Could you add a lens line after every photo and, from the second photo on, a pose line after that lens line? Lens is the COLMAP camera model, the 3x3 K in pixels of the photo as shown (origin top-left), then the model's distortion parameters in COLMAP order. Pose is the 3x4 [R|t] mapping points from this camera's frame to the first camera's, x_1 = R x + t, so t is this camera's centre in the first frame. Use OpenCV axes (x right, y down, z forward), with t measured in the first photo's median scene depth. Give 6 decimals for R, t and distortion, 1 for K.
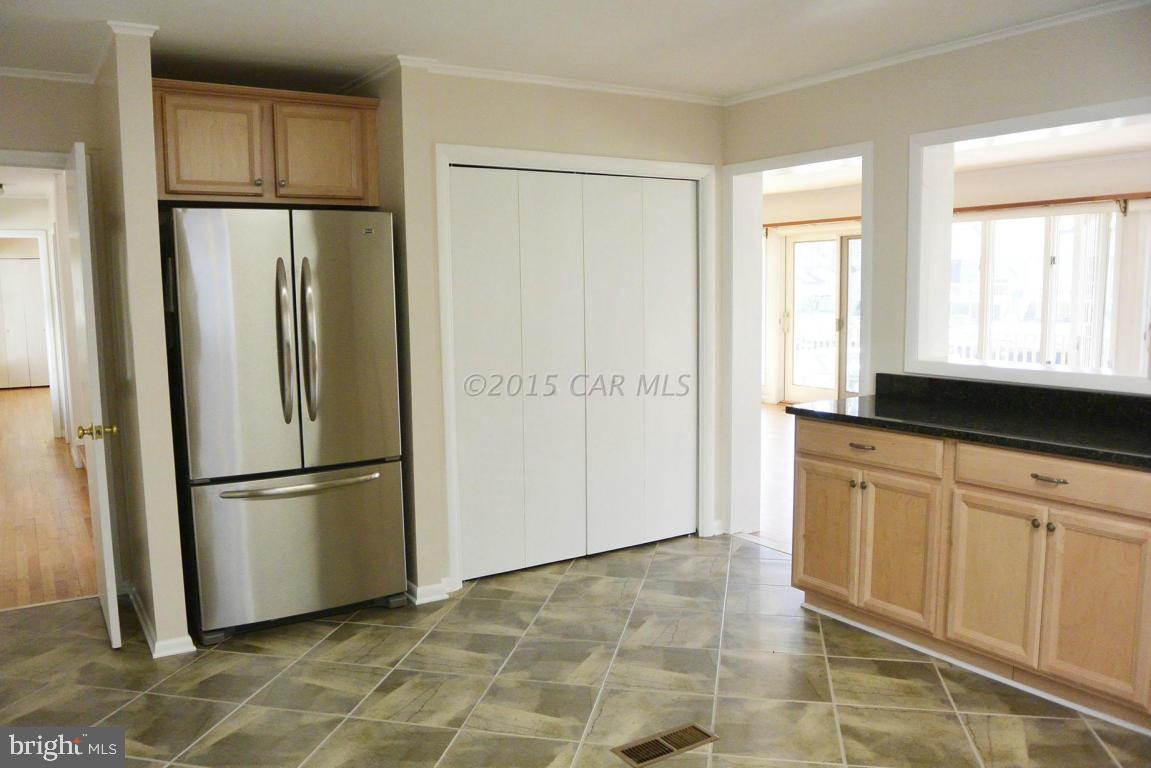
lens RADIAL K [[868.5, 0, 580.1], [0, 868.5, 386.6], [0, 0, 1]] dist [-0.057452, 0.018241]
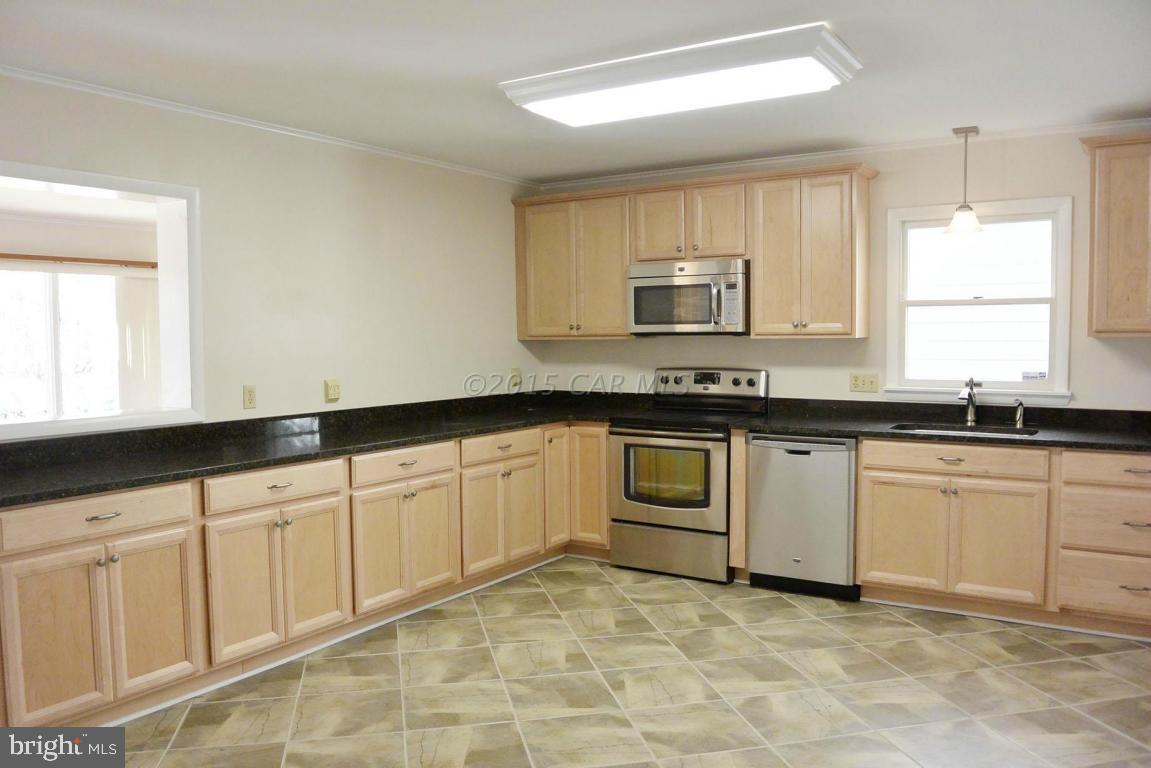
lens RADIAL K [[868.5, 0, 580.5], [0, 868.5, 383.5], [0, 0, 1]] dist [-0.057452, 0.018241]
pose [[-0.382752, -0.046060, 0.922702, -0.708554], [0.106923, 0.989836, 0.093765, -0.101711], [-0.917643, 0.134547, -0.373937, 0.949109]]
